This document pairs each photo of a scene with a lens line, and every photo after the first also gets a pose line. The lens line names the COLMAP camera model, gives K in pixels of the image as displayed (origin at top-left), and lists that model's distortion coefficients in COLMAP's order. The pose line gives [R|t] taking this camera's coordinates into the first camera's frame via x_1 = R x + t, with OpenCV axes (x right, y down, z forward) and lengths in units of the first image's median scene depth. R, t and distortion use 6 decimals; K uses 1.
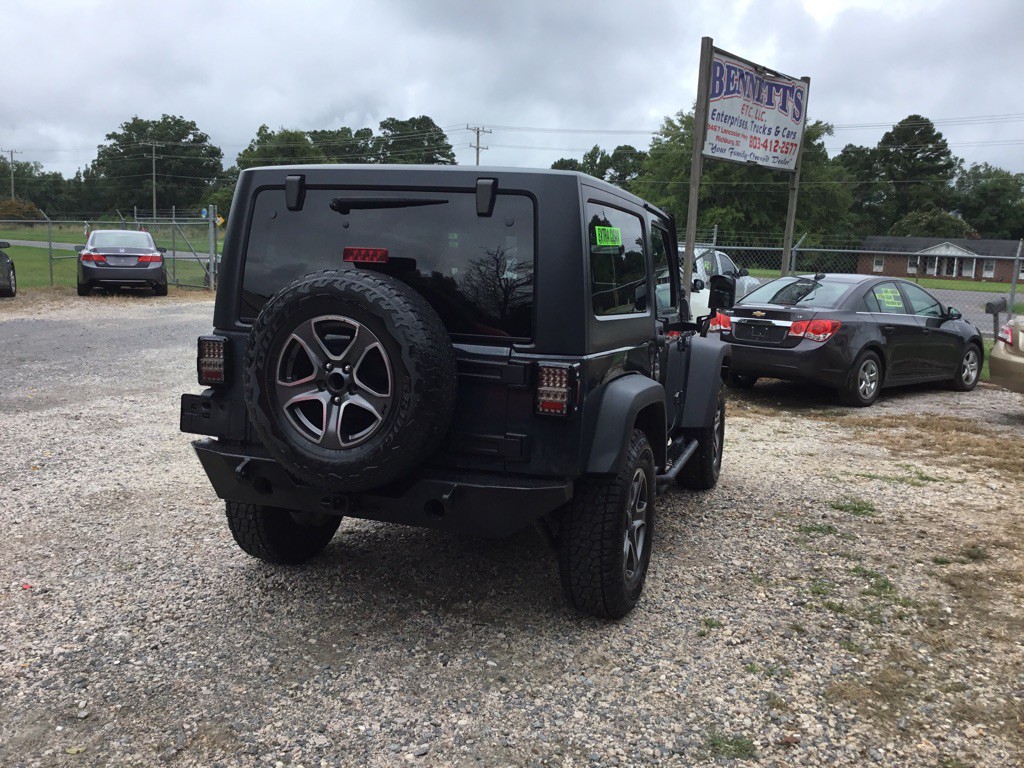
lens RADIAL K [[931.3, 0, 508.4], [0, 931.3, 388.9], [0, 0, 1]] dist [0.118342, -0.242256]
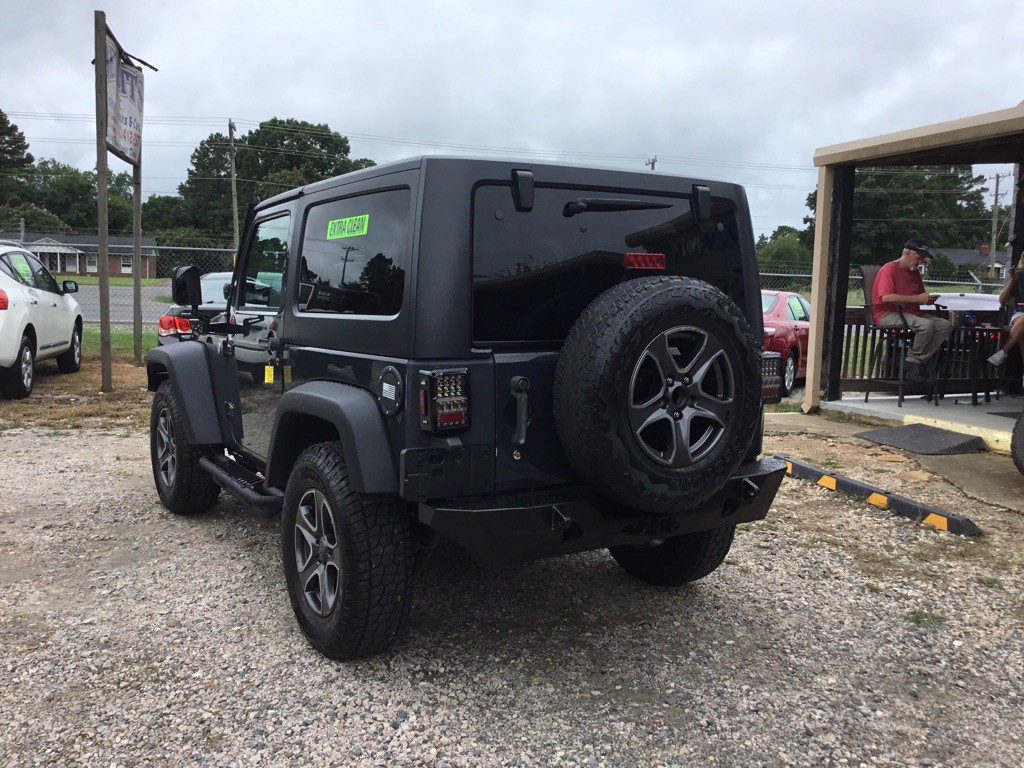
lens RADIAL K [[933.2, 0, 512.0], [0, 933.2, 384.0], [0, 0, 1]] dist [0.073999, -0.134480]
pose [[0.598535, -0.117803, 0.792388, -0.836354], [0.117637, 0.991331, 0.058522, -0.076830], [-0.792413, 0.058187, 0.607204, 0.454118]]
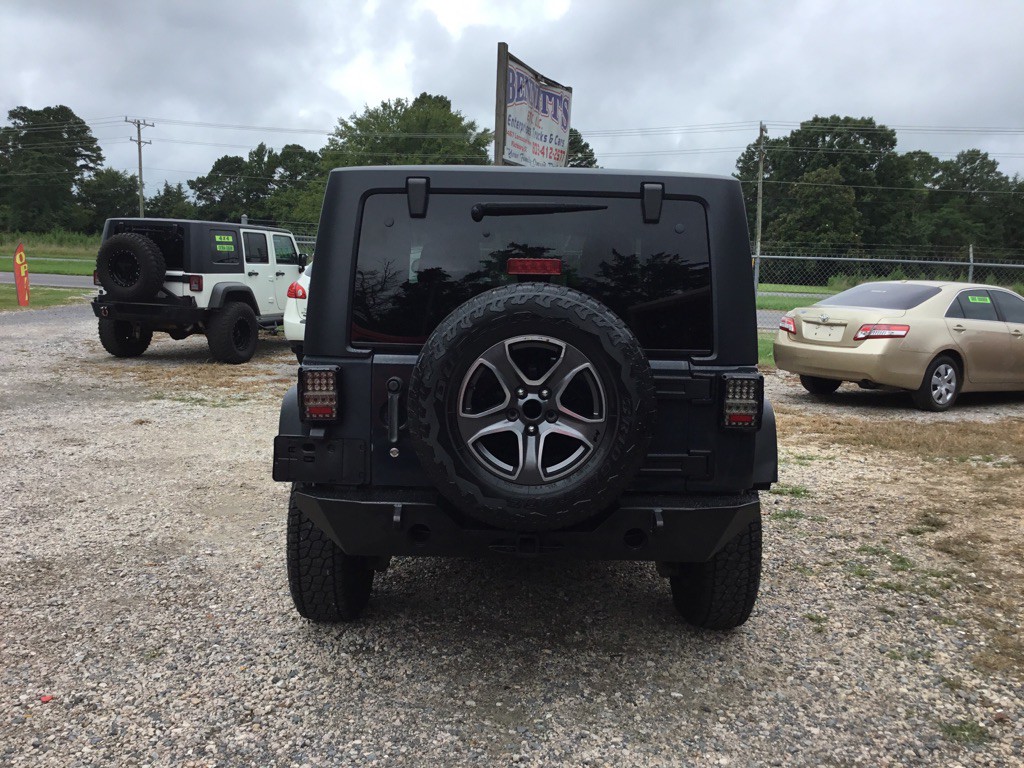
lens RADIAL K [[933.2, 0, 512.0], [0, 933.2, 384.0], [0, 0, 1]] dist [0.073999, -0.134480]
pose [[0.937243, -0.059885, 0.343496, -0.411373], [0.061932, 0.998068, 0.005019, -0.030403], [-0.343133, 0.016570, 0.939141, 0.136806]]
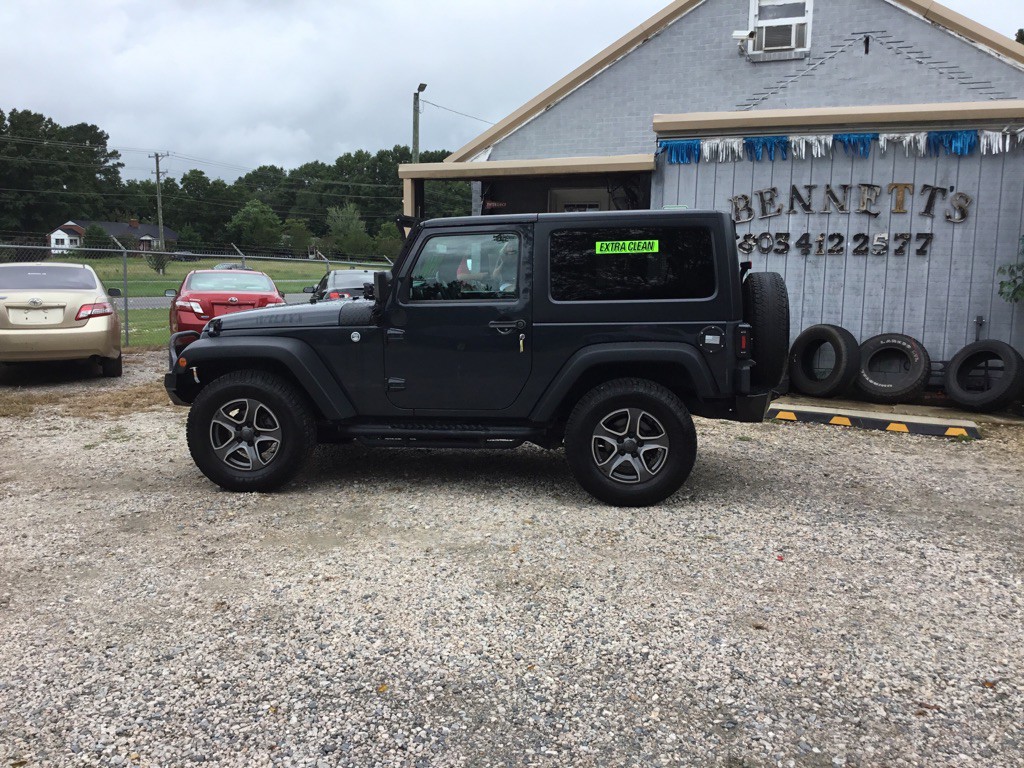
lens RADIAL K [[931.3, 0, 508.4], [0, 931.3, 388.9], [0, 0, 1]] dist [0.118342, -0.242256]
pose [[-0.229467, -0.172122, 0.957976, -1.563273], [0.122647, 0.971281, 0.203891, -0.285690], [-0.965558, 0.164280, -0.201766, 1.568234]]
